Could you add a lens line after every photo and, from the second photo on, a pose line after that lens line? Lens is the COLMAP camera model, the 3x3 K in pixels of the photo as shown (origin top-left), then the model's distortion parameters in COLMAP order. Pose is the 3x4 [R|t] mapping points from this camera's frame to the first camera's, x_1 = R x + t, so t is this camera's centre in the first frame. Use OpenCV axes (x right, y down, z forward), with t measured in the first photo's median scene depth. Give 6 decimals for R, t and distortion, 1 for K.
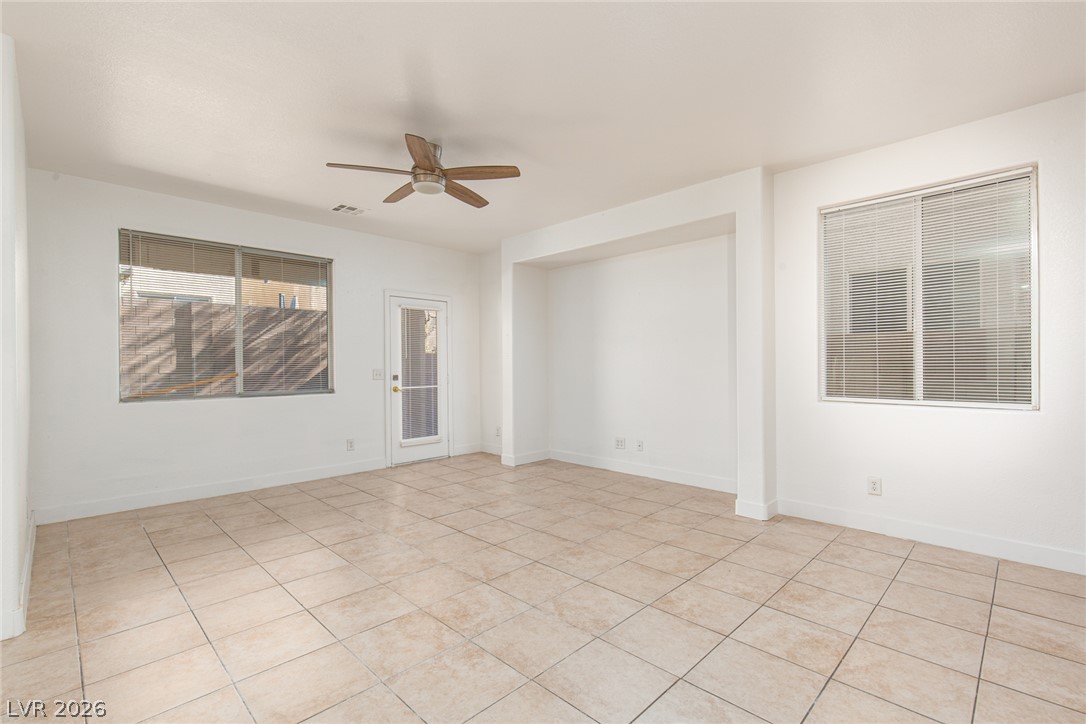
lens RADIAL K [[496.5, 0, 548.4], [0, 496.5, 372.1], [0, 0, 1]] dist [0.006110, 0.000273]
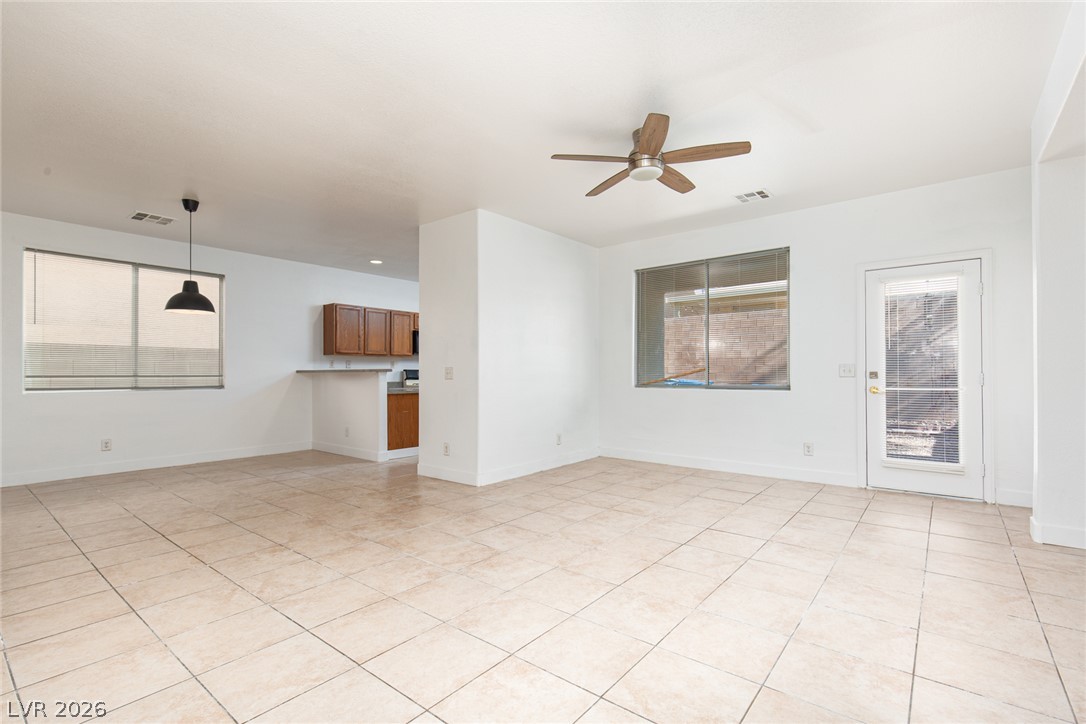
lens RADIAL K [[496.5, 0, 536.5], [0, 496.5, 364.5], [0, 0, 1]] dist [0.006110, 0.000273]
pose [[0.091823, -0.012751, -0.995694, 0.617647], [-0.014393, 0.999797, -0.014130, 0.020376], [0.995671, 0.015628, 0.091621, 0.608655]]
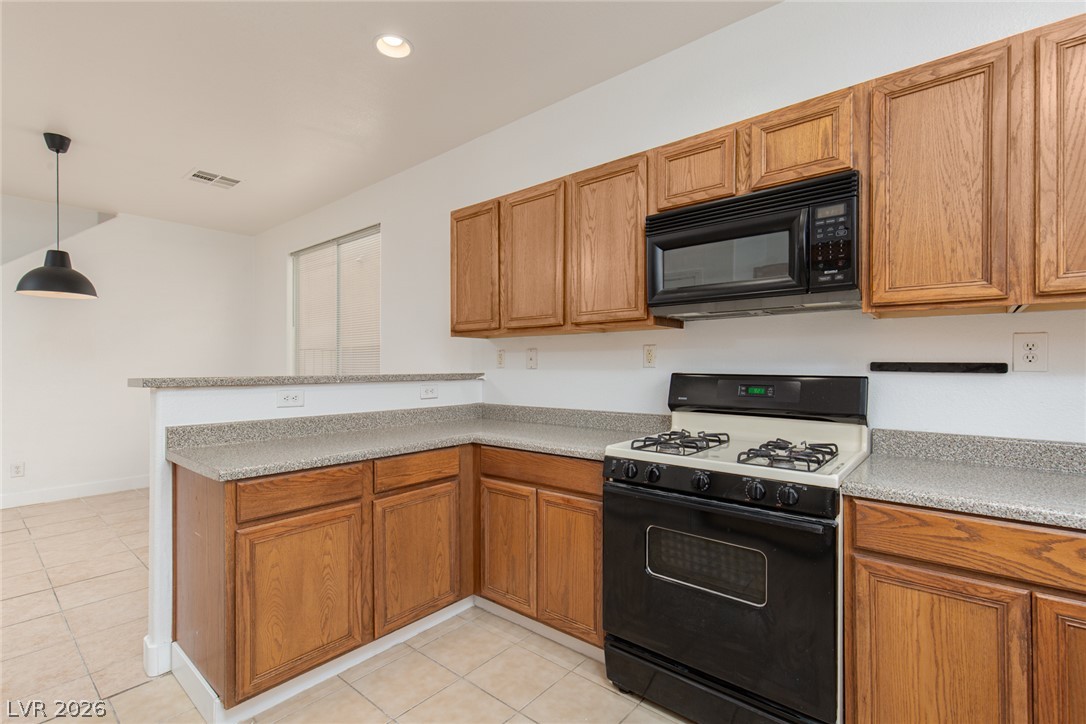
lens RADIAL K [[496.5, 0, 541.7], [0, 496.5, 365.9], [0, 0, 1]] dist [0.006110, 0.000273]
pose [[-0.996188, 0.001988, -0.087212, -1.392428], [0.001072, 0.999944, 0.010545, 0.005209], [0.087228, 0.010412, -0.996134, 0.805009]]
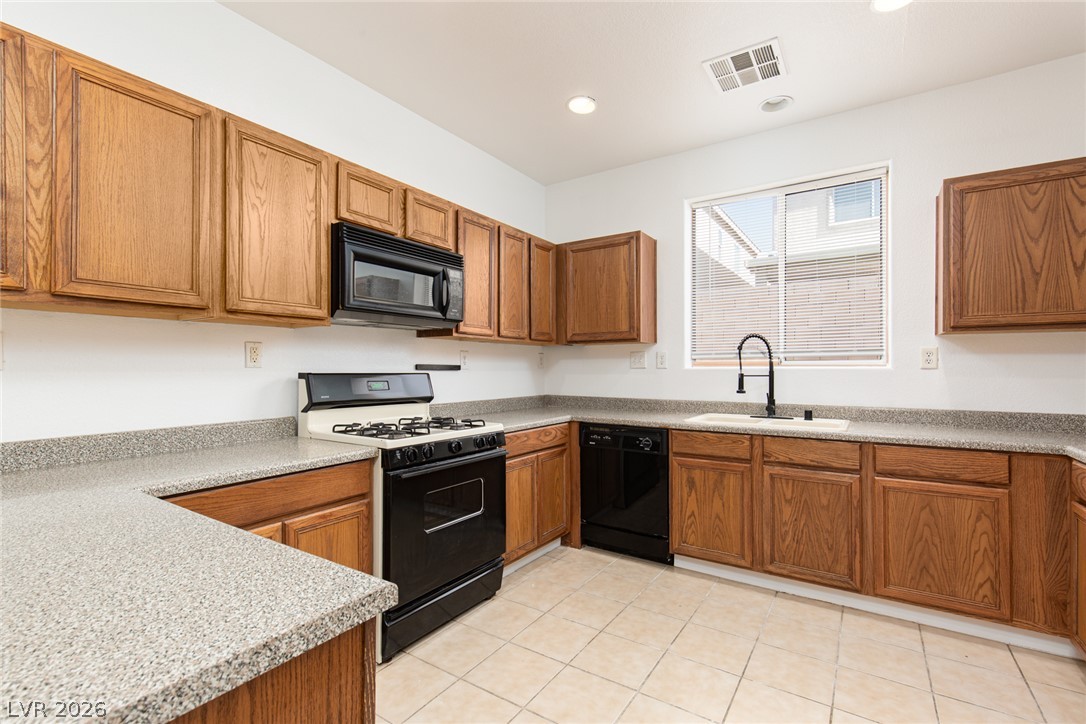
lens RADIAL K [[496.5, 0, 538.8], [0, 496.5, 364.6], [0, 0, 1]] dist [0.006110, 0.000273]
pose [[0.208095, -0.002740, -0.978105, -0.966597], [-0.012921, 0.999901, -0.005550, 0.009873], [0.978023, 0.013793, 0.208039, 0.385981]]
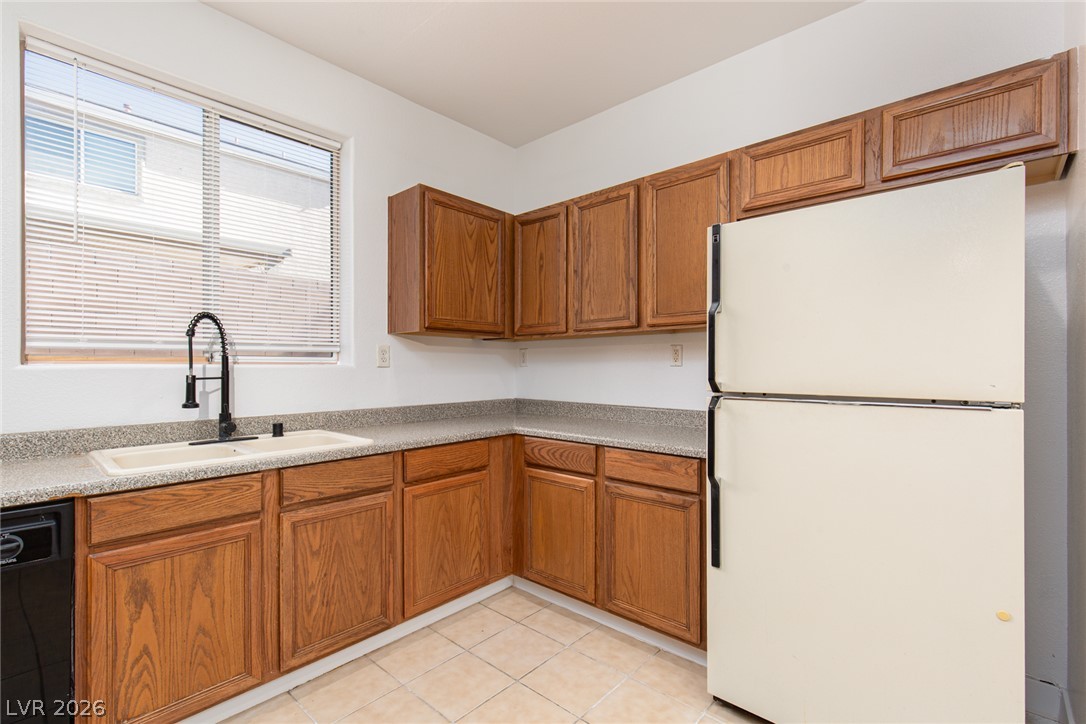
lens RADIAL K [[496.5, 0, 535.8], [0, 496.5, 361.9], [0, 0, 1]] dist [0.006110, 0.000273]
pose [[0.997260, 0.005822, 0.073750, -1.360616], [-0.004433, 0.999810, -0.018985, 0.009995], [-0.073846, 0.018606, 0.997096, 0.361671]]
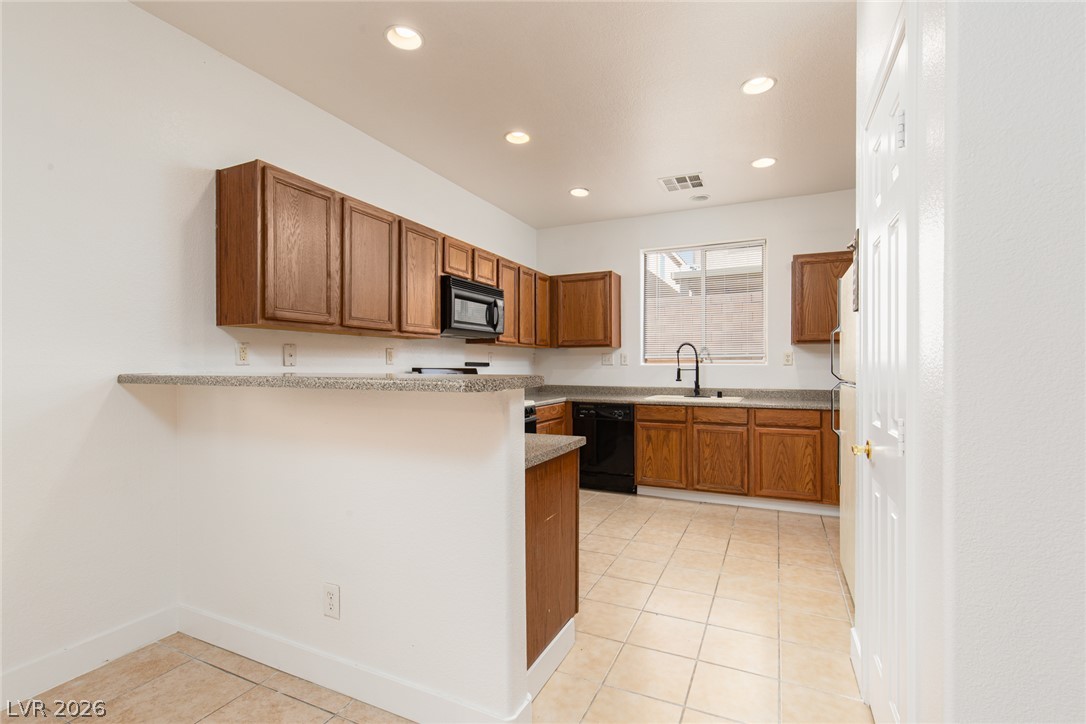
lens RADIAL K [[496.5, 0, 533.1], [0, 496.5, 361.0], [0, 0, 1]] dist [0.006110, 0.000273]
pose [[0.332614, -0.004287, -0.943053, -0.653147], [-0.012593, 0.999880, -0.008987, 0.012978], [0.942979, 0.014865, 0.332520, 0.131384]]
